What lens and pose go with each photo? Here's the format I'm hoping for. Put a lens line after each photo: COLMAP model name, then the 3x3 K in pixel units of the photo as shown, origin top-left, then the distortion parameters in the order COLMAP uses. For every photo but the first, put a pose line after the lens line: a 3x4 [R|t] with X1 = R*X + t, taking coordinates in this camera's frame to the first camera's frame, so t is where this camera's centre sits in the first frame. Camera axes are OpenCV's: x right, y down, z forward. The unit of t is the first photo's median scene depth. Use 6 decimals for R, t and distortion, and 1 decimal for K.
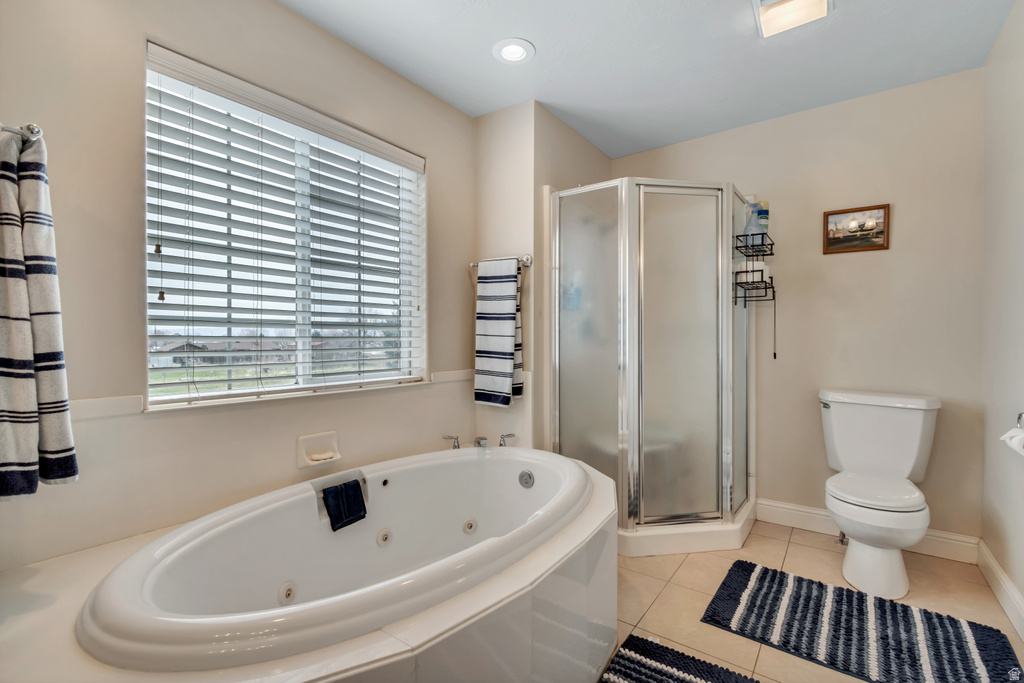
lens RADIAL K [[458.7, 0, 515.9], [0, 458.7, 343.3], [0, 0, 1]] dist [0.001956, -0.000284]
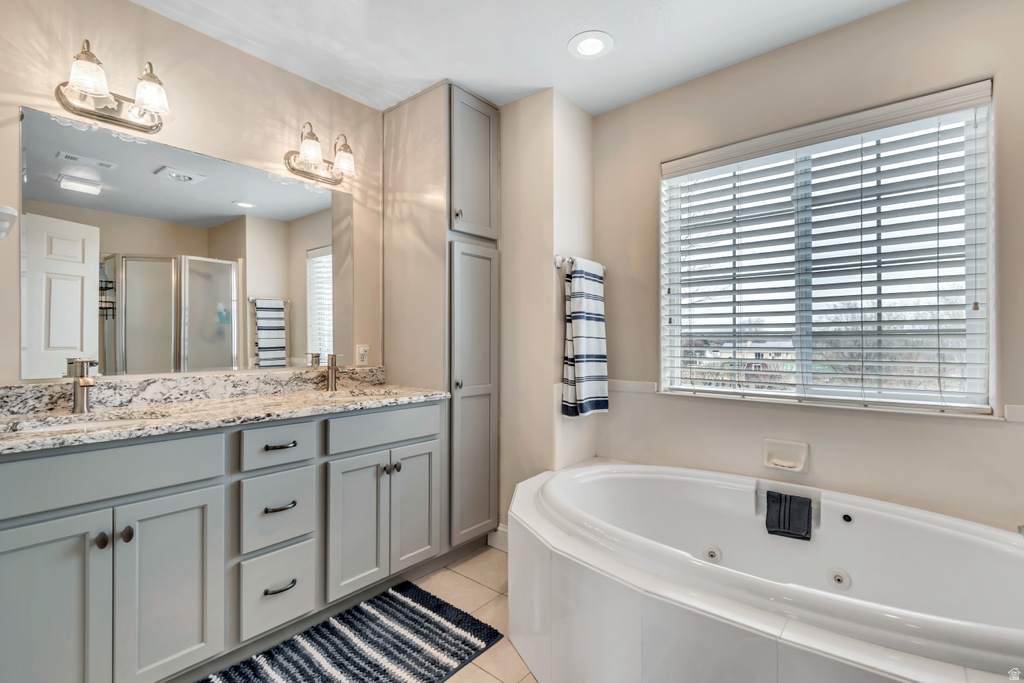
lens RADIAL K [[458.7, 0, 515.9], [0, 458.7, 343.3], [0, 0, 1]] dist [0.001956, -0.000284]
pose [[-0.067179, 0.001891, -0.997739, 0.662710], [-0.009902, 0.999948, 0.002562, -0.021131], [0.997692, 0.010052, -0.067157, 0.470528]]
